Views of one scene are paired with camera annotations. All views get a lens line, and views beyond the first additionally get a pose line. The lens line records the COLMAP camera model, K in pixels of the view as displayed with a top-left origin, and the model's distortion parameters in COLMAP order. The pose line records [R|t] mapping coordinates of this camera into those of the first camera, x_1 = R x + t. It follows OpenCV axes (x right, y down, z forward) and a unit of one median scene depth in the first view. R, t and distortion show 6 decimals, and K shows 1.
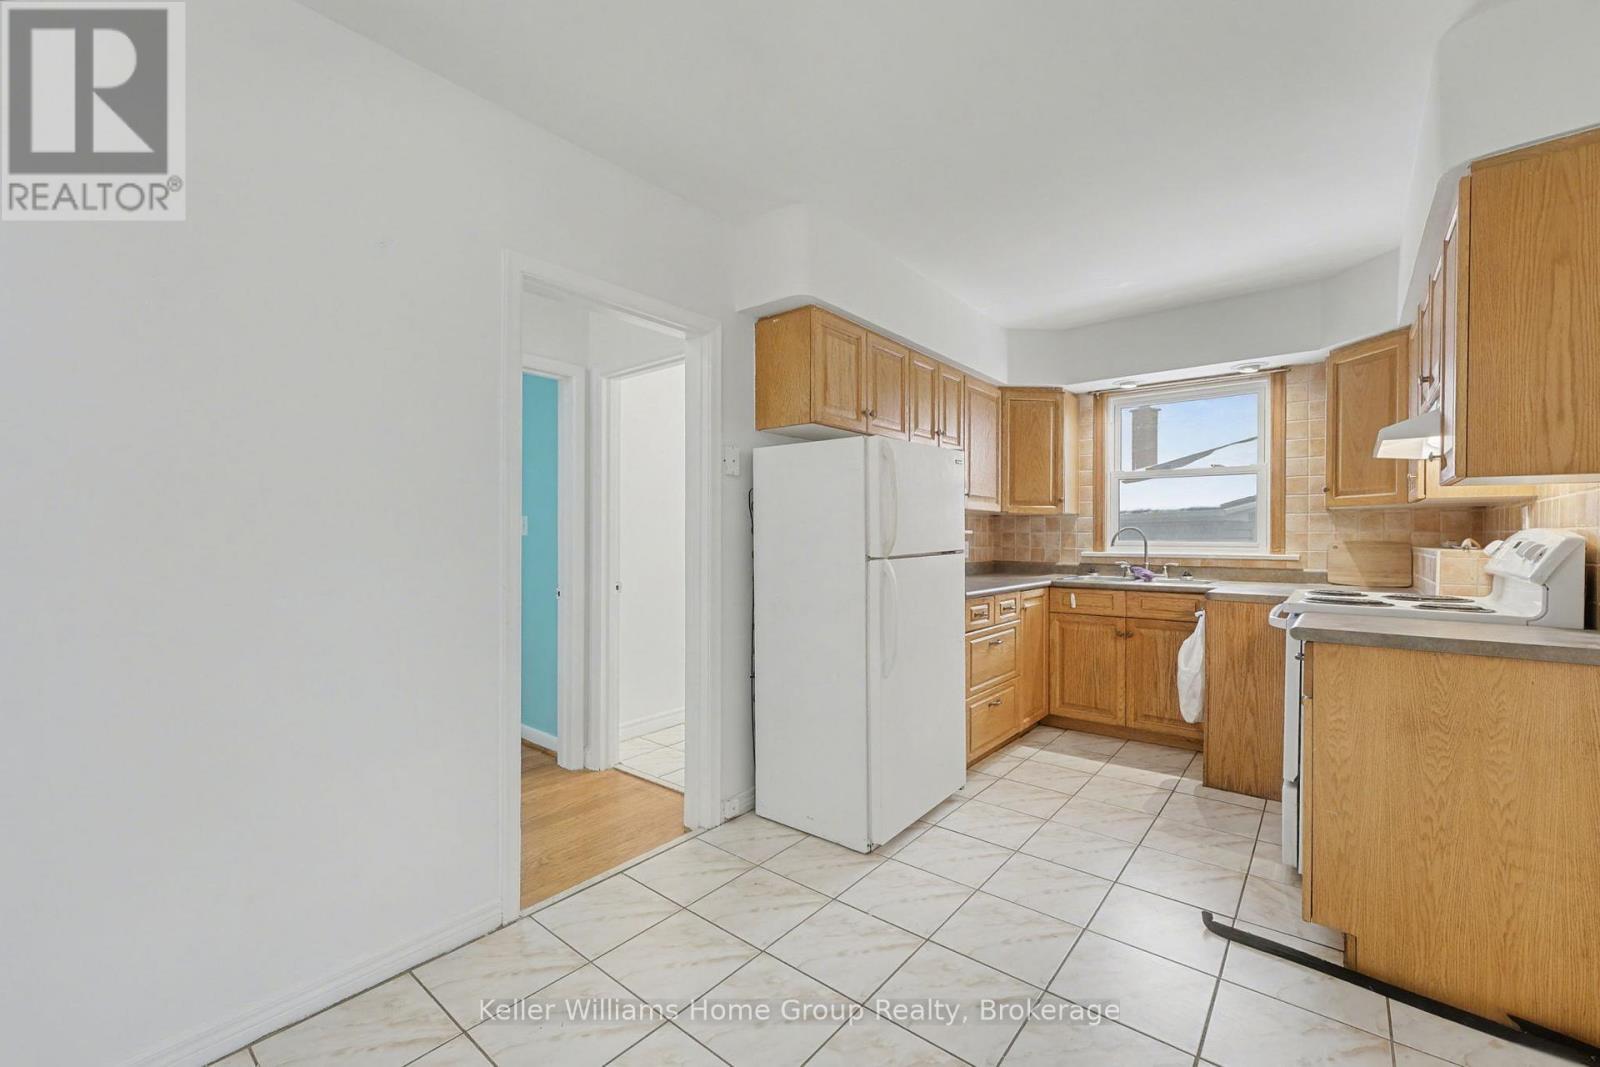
lens RADIAL K [[648.5, 0, 796.8], [0, 648.5, 535.3], [0, 0, 1]] dist [-0.004813, 0.001192]
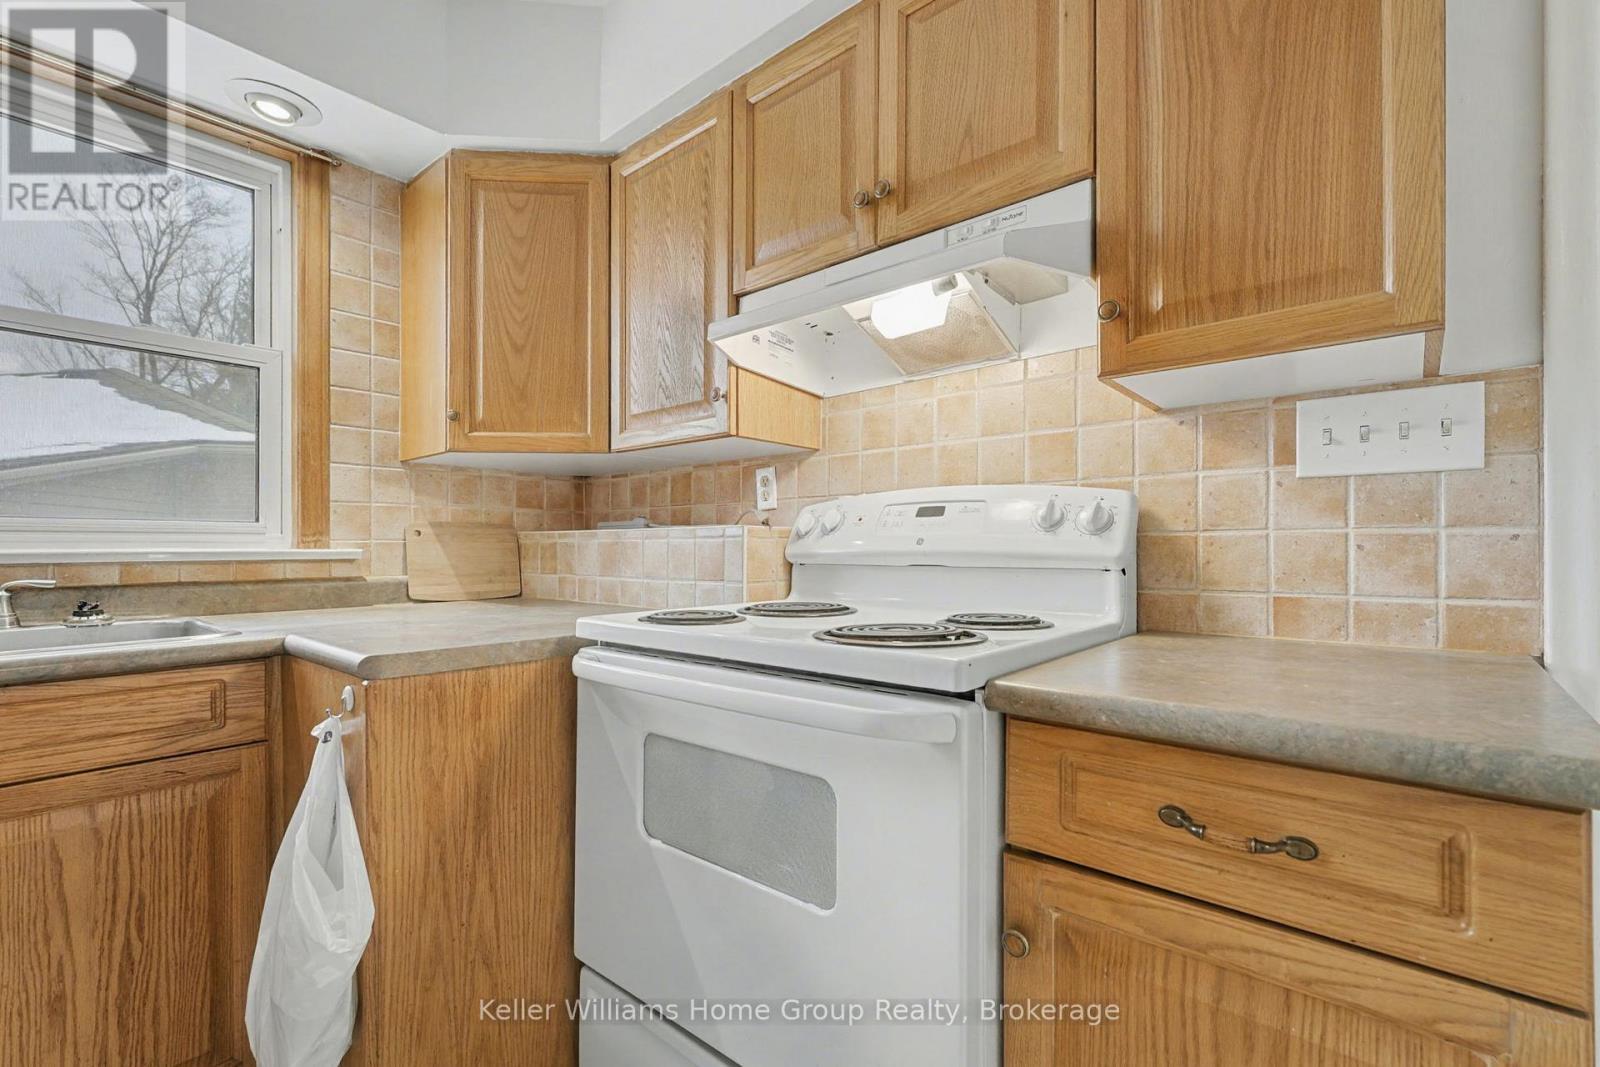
lens RADIAL K [[704.9, 0, 799.6], [0, 704.9, 544.9], [0, 0, 1]] dist [-0.001786, 0.000379]
pose [[0.016219, -0.001161, 0.999868, 0.299269], [0.001377, 0.999998, 0.001139, 0.033568], [-0.999868, 0.001358, 0.016221, 0.799112]]
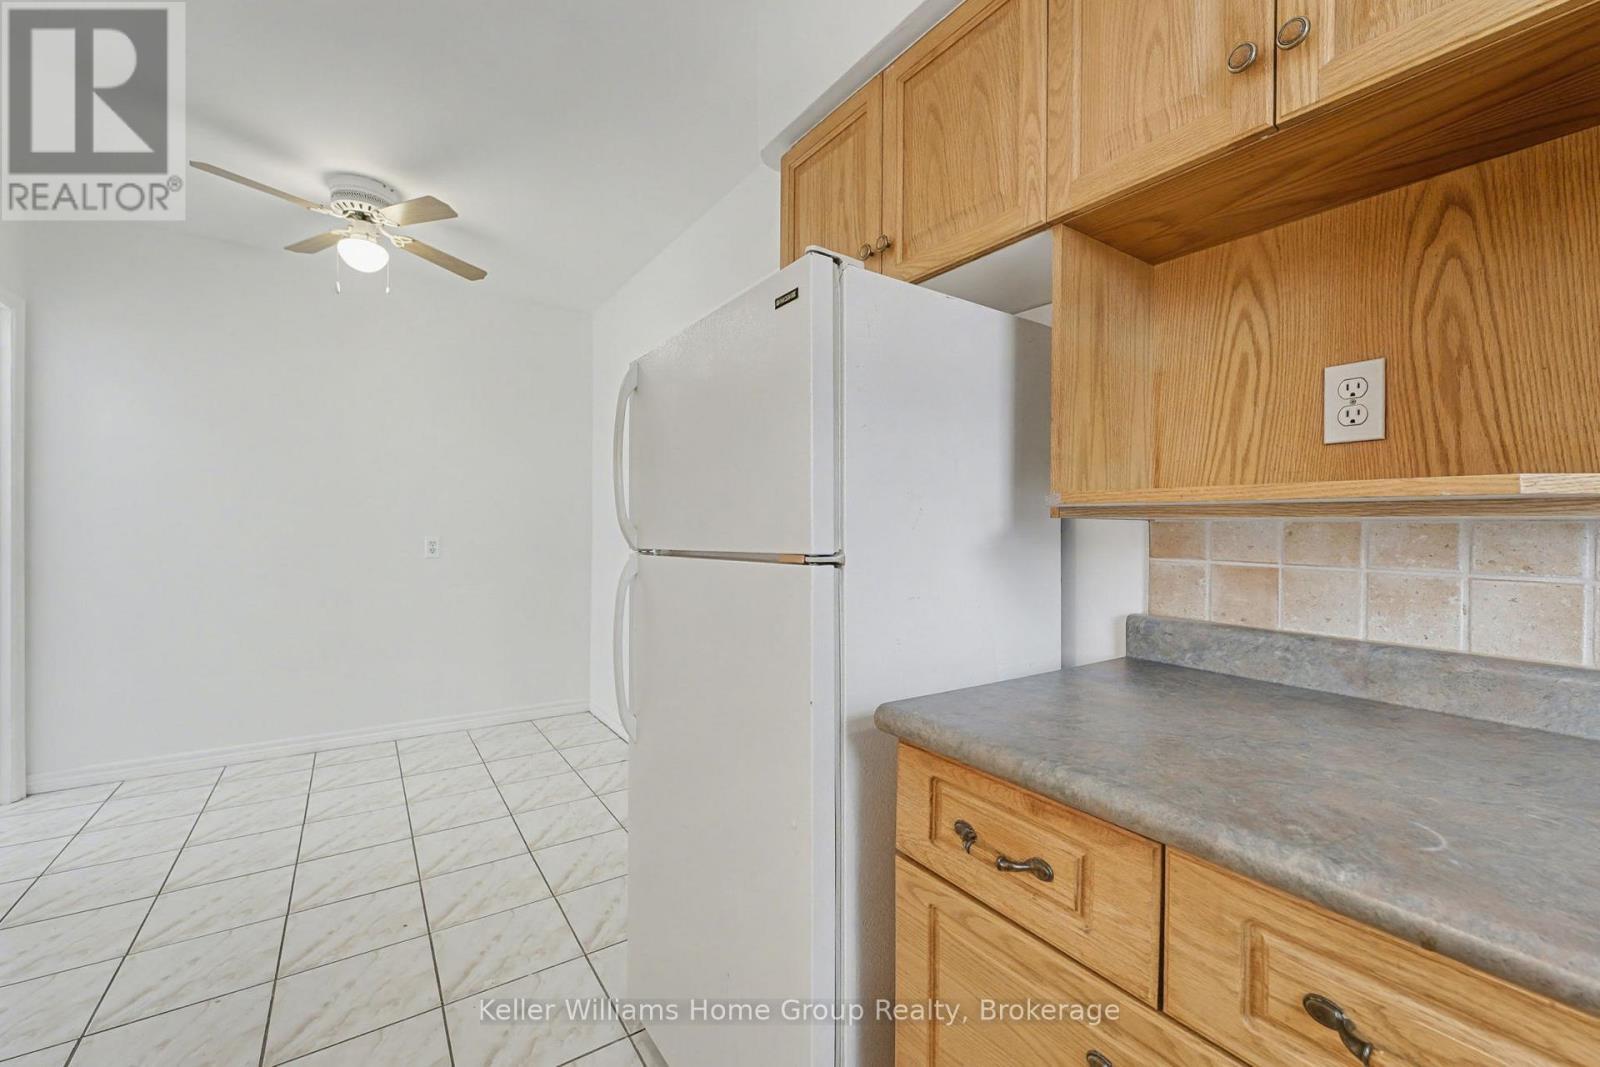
lens RADIAL K [[648.5, 0, 797.2], [0, 648.5, 525.7], [0, 0, 1]] dist [-0.004813, 0.001192]
pose [[-0.261292, -0.004679, -0.965248, 0.559897], [-0.010650, 0.999941, -0.001964, 0.006144], [0.965201, 0.009766, -0.261327, 1.053387]]
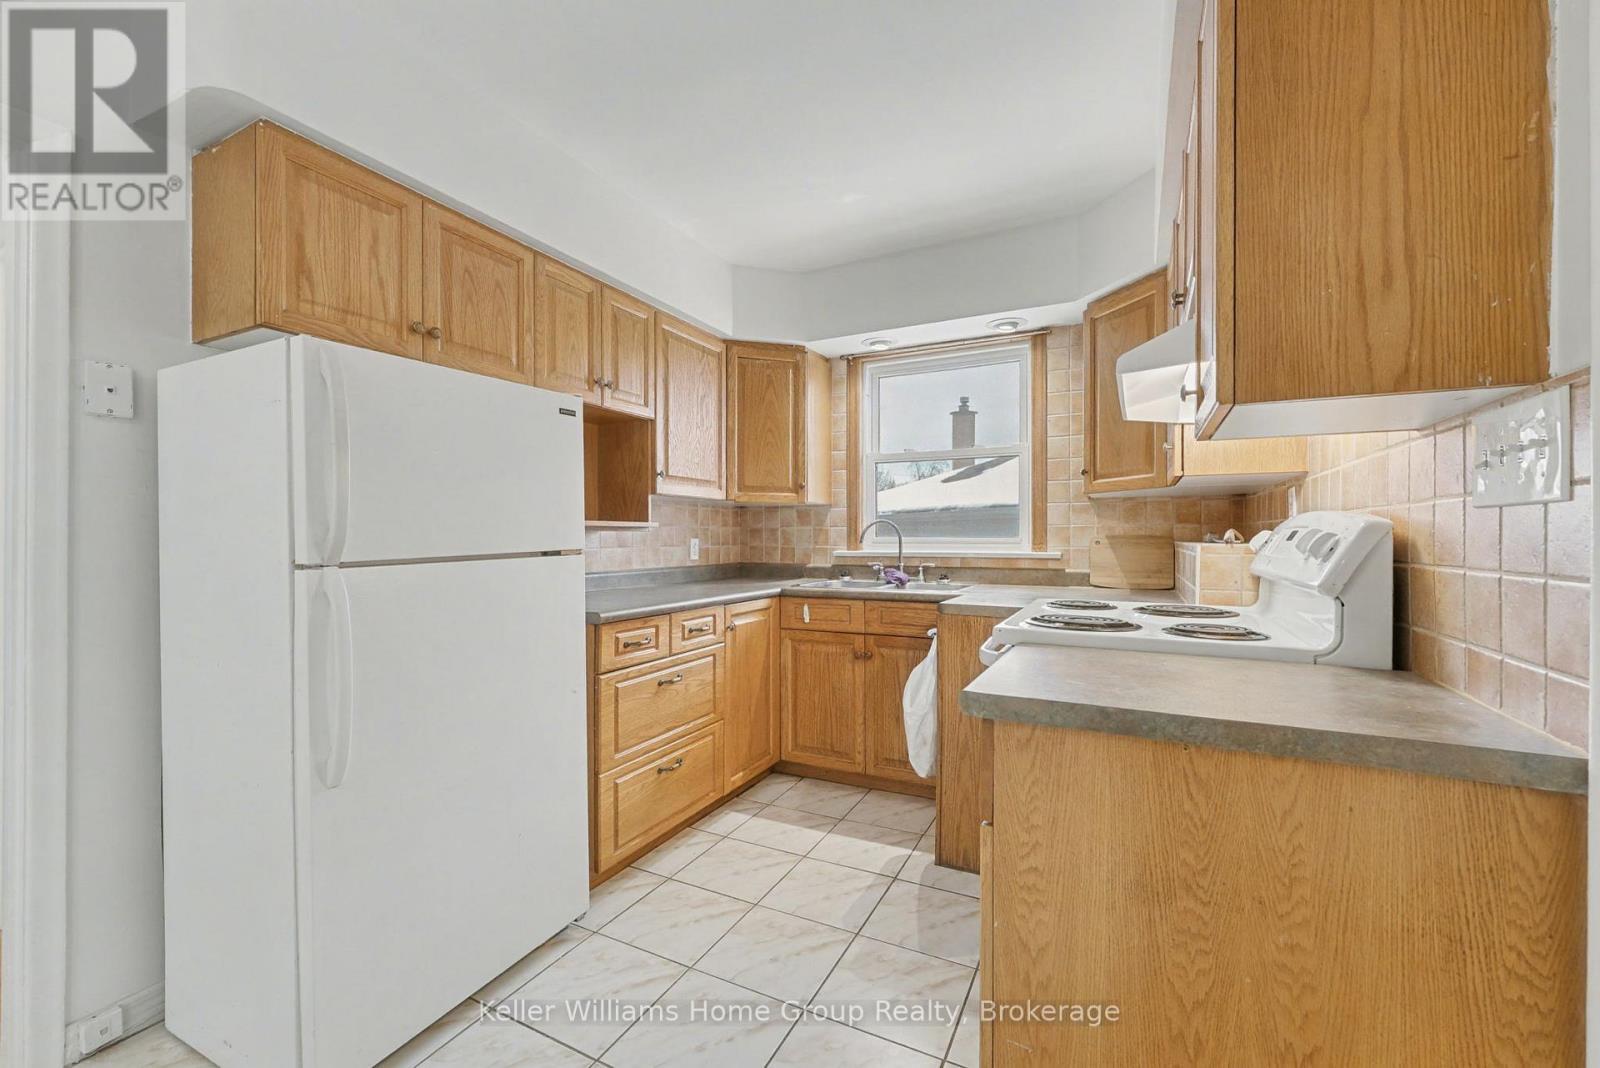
lens RADIAL K [[648.5, 0, 795.4], [0, 648.5, 531.6], [0, 0, 1]] dist [-0.004813, 0.001192]
pose [[0.976337, -0.002199, 0.216243, 0.316581], [0.003604, 0.999975, -0.006104, 0.009145], [-0.216224, 0.006739, 0.976321, 0.311045]]
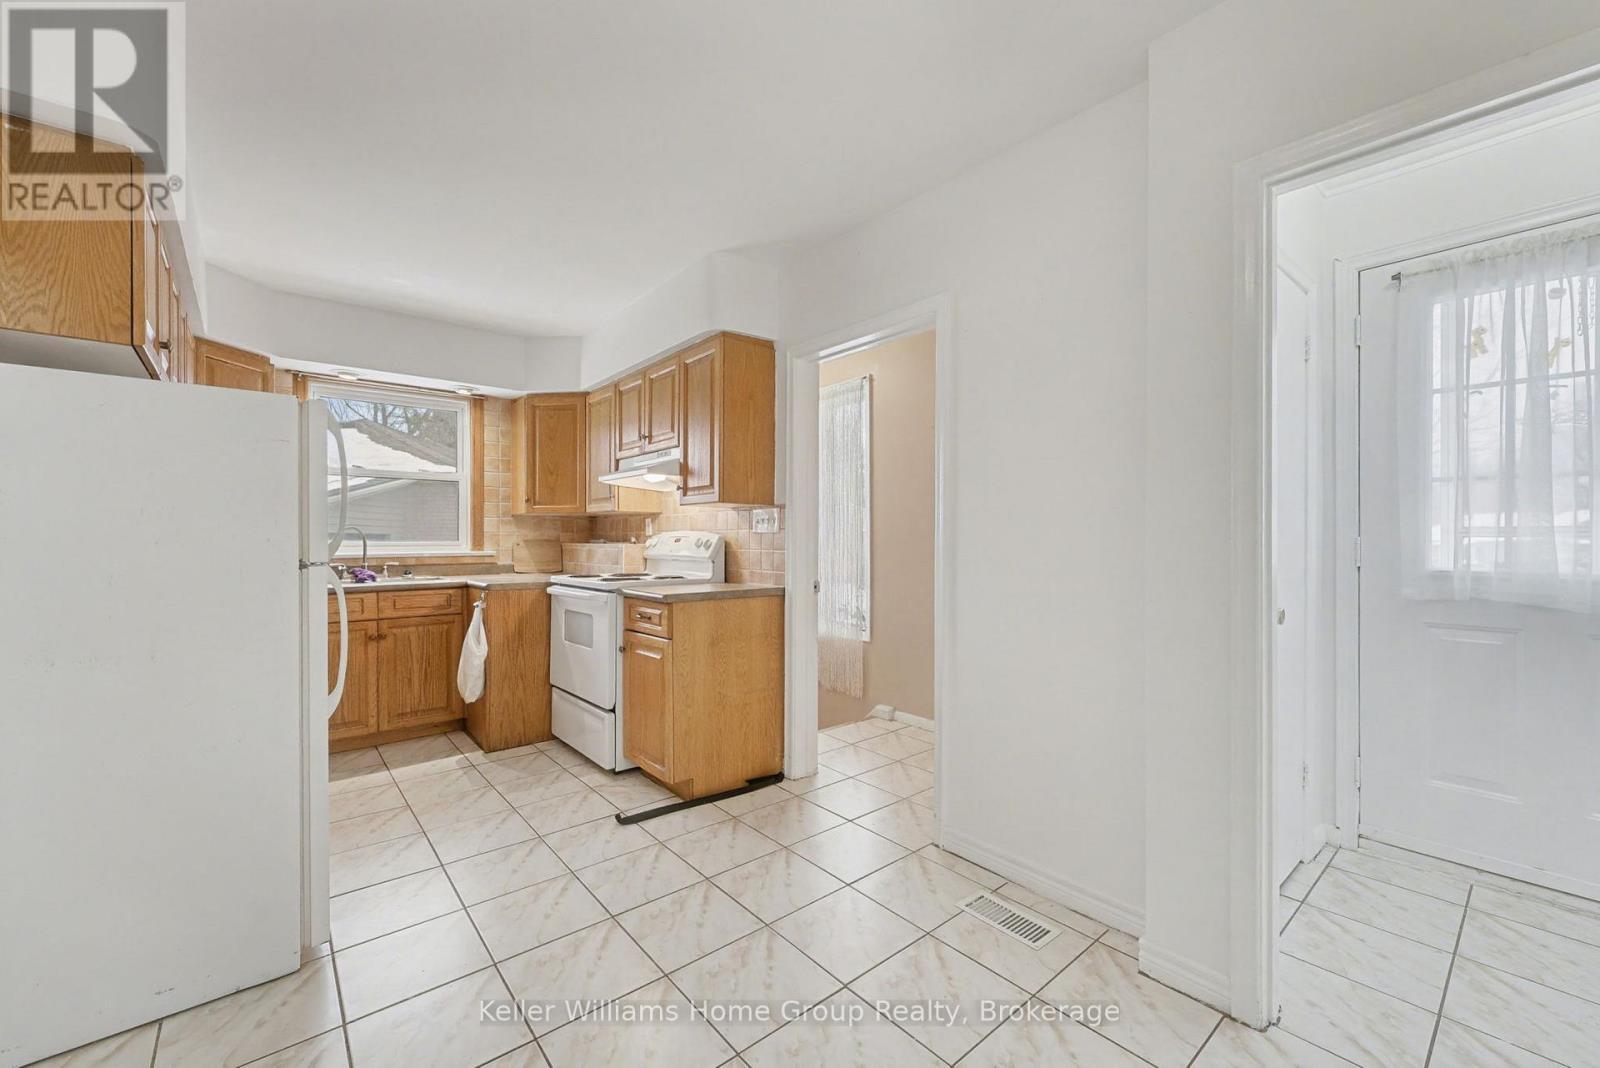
lens RADIAL K [[648.5, 0, 799.3], [0, 648.5, 539.3], [0, 0, 1]] dist [-0.004813, 0.001192]
pose [[0.178709, -0.005070, 0.983889, -0.407174], [0.001284, 0.999987, 0.004920, 0.002990], [-0.983901, 0.000384, 0.178714, 0.253965]]
